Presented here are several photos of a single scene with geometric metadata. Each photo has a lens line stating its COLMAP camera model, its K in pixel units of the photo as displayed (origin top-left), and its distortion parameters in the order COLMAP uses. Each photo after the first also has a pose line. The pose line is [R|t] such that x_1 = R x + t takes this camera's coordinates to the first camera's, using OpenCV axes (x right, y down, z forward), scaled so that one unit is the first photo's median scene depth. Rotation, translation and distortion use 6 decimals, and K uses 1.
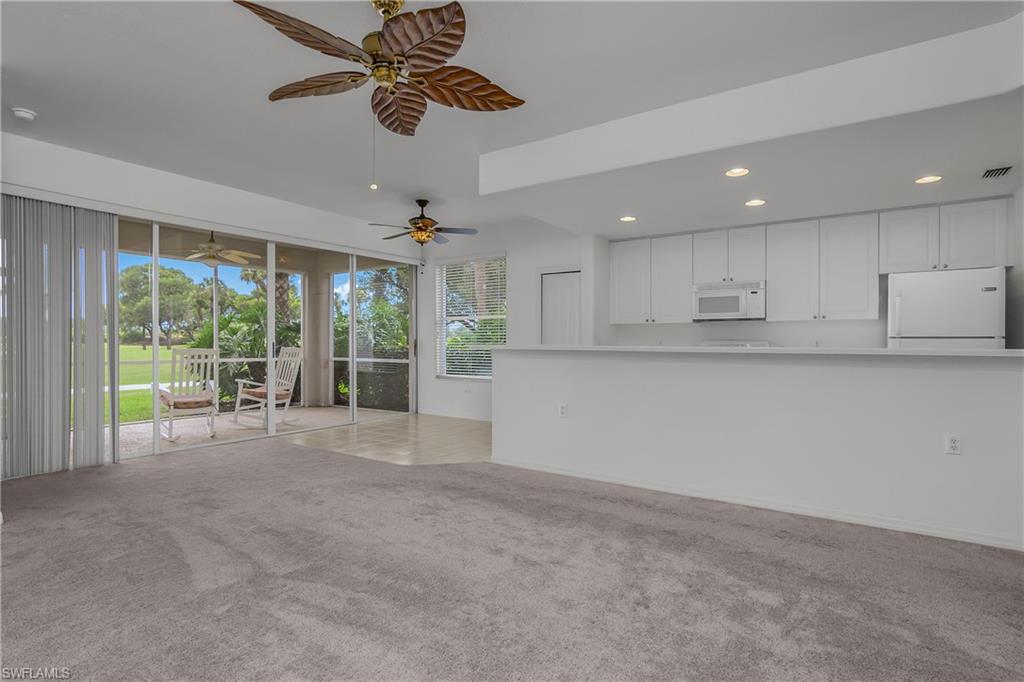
lens RADIAL K [[508.7, 0, 511.5], [0, 508.7, 350.8], [0, 0, 1]] dist [-0.022999, 0.004910]
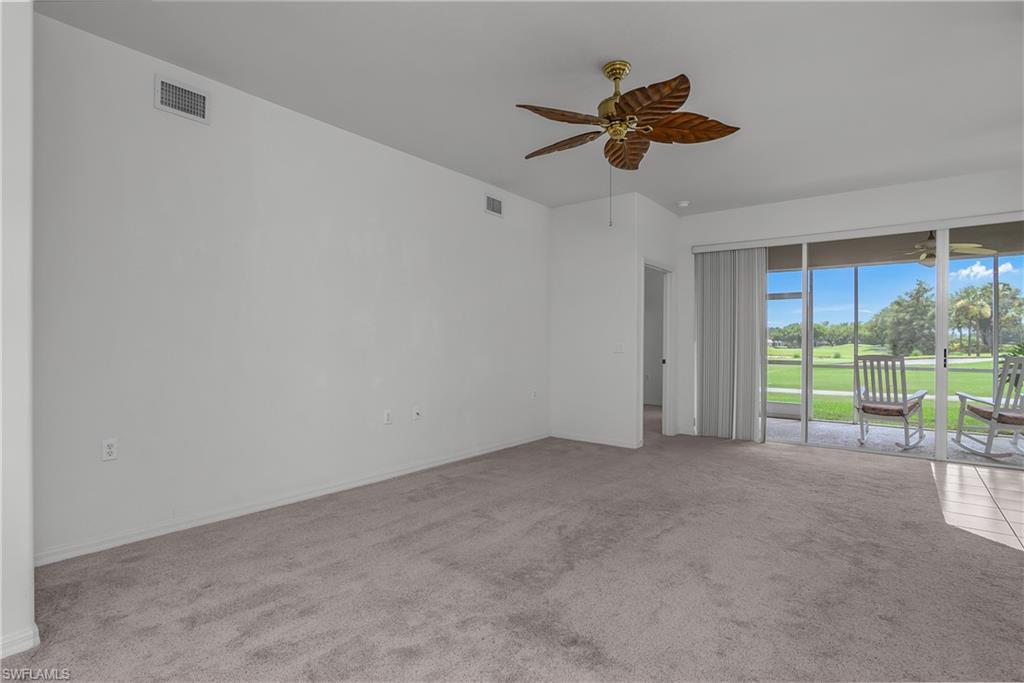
lens RADIAL K [[508.7, 0, 500.2], [0, 508.7, 349.0], [0, 0, 1]] dist [-0.022999, 0.004910]
pose [[-0.077476, 0.007087, -0.996969, 0.445841], [-0.025571, 0.999632, 0.009093, -0.005674], [0.996666, 0.026198, -0.077266, 0.362966]]
